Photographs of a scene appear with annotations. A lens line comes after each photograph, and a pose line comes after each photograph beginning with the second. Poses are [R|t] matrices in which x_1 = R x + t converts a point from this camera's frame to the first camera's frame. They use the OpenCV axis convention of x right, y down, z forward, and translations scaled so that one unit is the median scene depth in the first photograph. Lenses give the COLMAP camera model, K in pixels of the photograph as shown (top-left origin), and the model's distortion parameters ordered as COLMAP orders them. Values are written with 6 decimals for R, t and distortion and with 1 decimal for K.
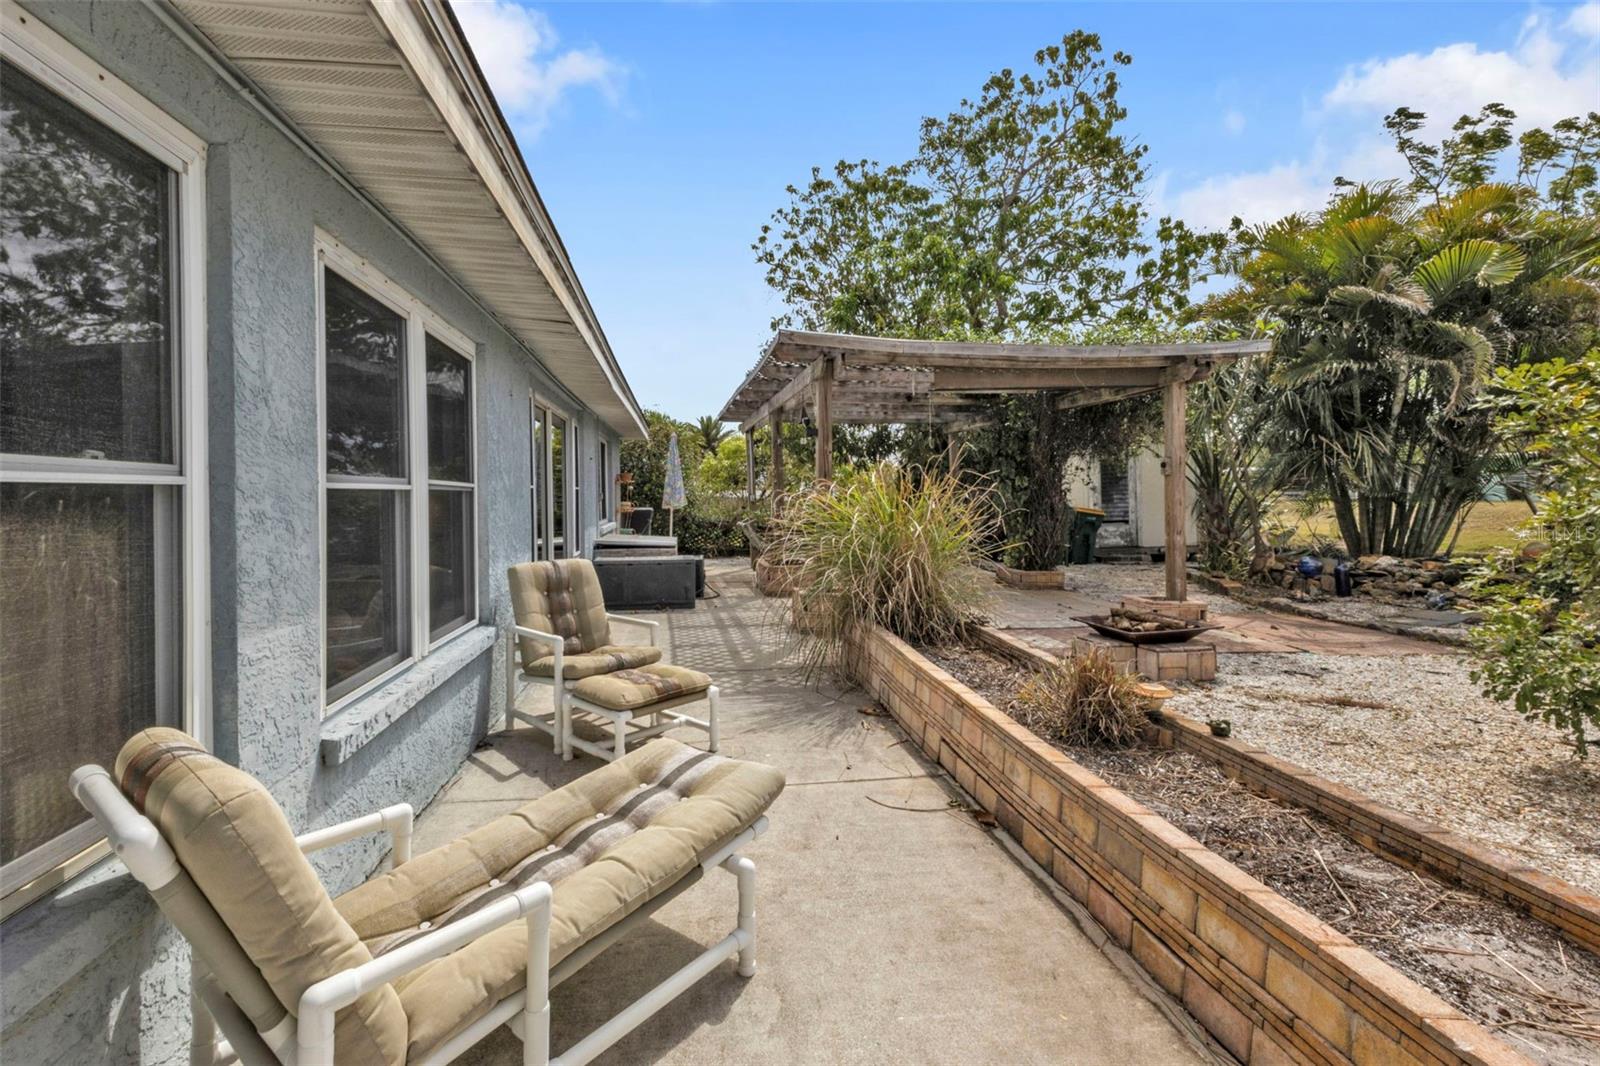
lens RADIAL K [[688.2, 0, 798.9], [0, 688.2, 498.2], [0, 0, 1]] dist [0.005609, -0.000991]
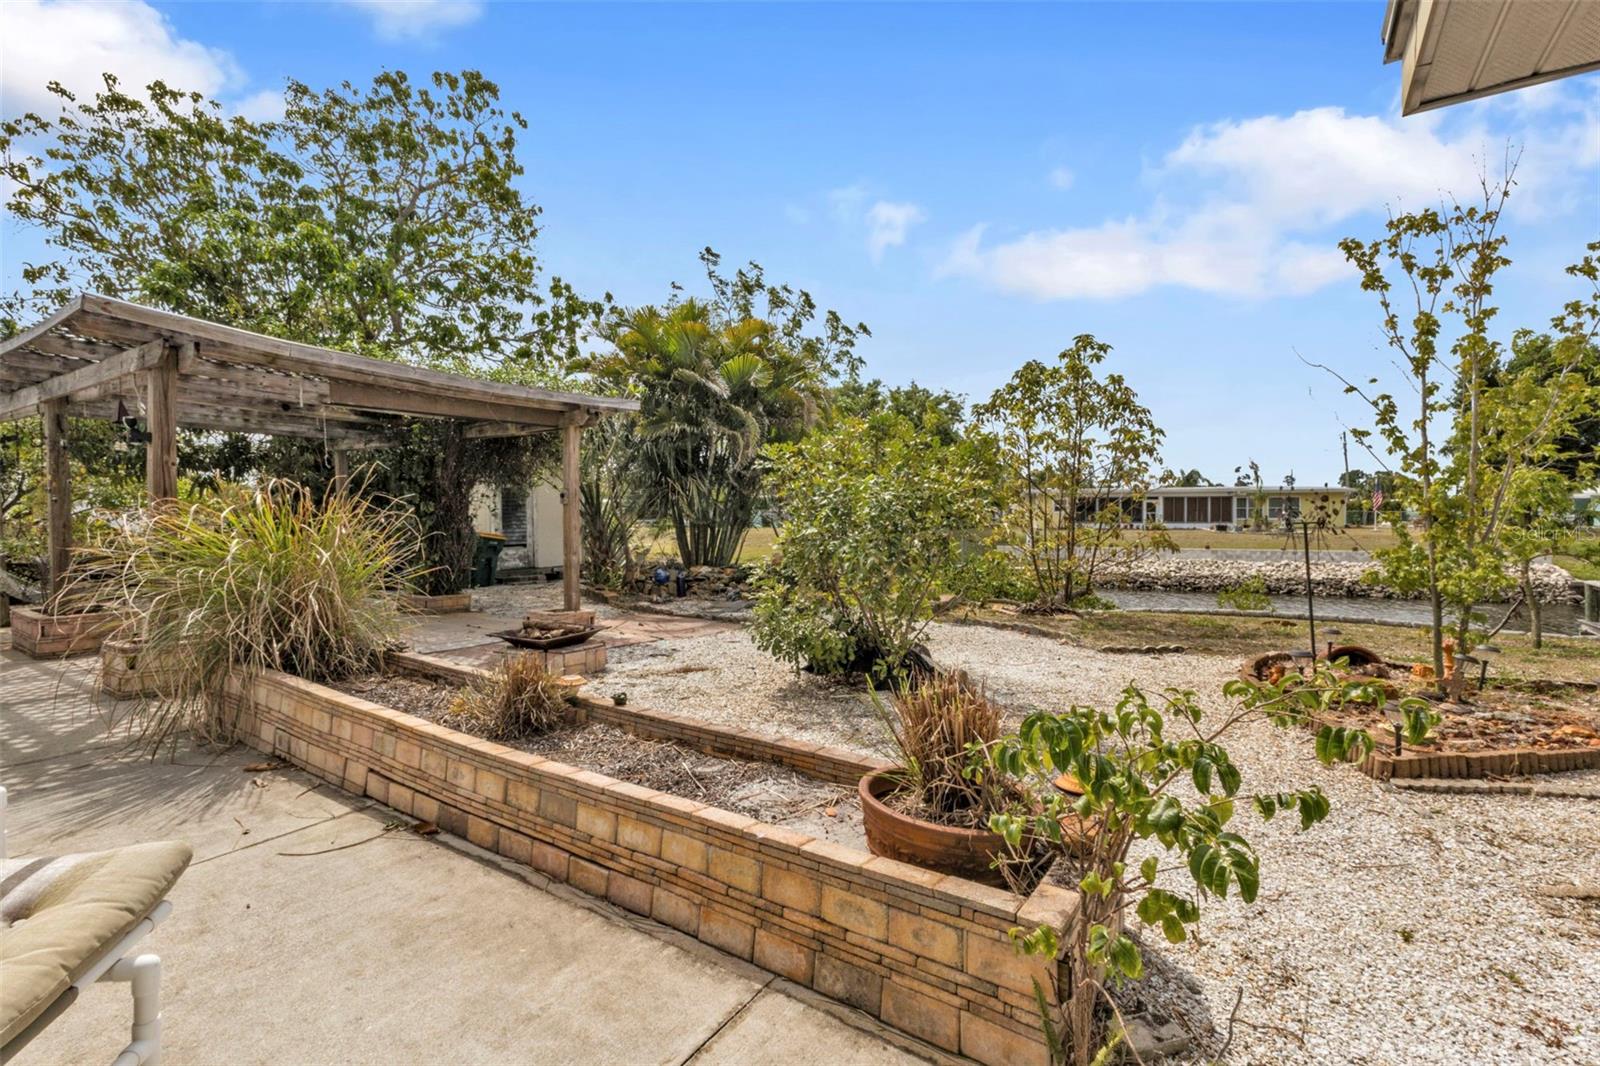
lens RADIAL K [[716.1, 0, 787.6], [0, 716.1, 532.2], [0, 0, 1]] dist [0.002212, -0.003681]
pose [[0.663628, -0.003425, 0.748055, -0.128881], [-0.005002, 0.999947, 0.009016, 0.000642], [-0.748046, -0.009725, 0.663575, -0.092664]]
